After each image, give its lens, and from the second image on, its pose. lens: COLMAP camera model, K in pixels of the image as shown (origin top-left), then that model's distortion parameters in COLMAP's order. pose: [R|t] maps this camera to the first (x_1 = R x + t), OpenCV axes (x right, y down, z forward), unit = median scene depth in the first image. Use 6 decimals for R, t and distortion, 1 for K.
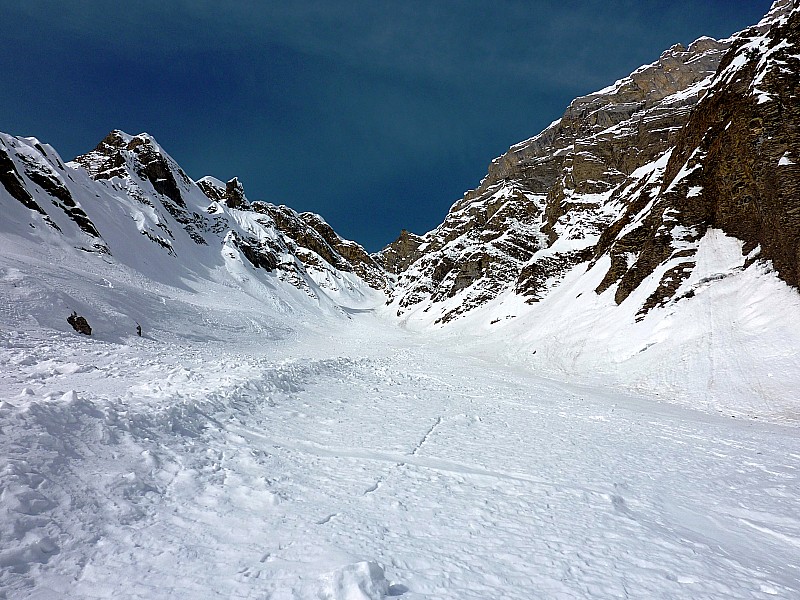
lens RADIAL K [[605.3, 0, 400.0], [0, 605.3, 300.0], [0, 0, 1]] dist [-0.019738, -0.012680]
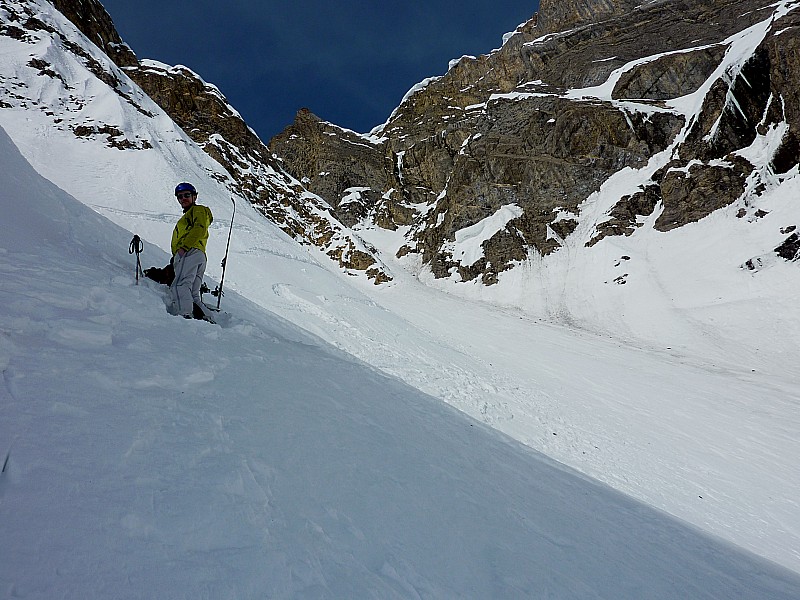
lens RADIAL K [[605.3, 0, 400.0], [0, 605.3, 300.0], [0, 0, 1]] dist [-0.019738, -0.012680]
pose [[0.919243, 0.120897, 0.374668, -0.125560], [-0.124605, 0.992102, -0.014412, 0.004233], [-0.373451, -0.033437, 0.927047, 1.139839]]
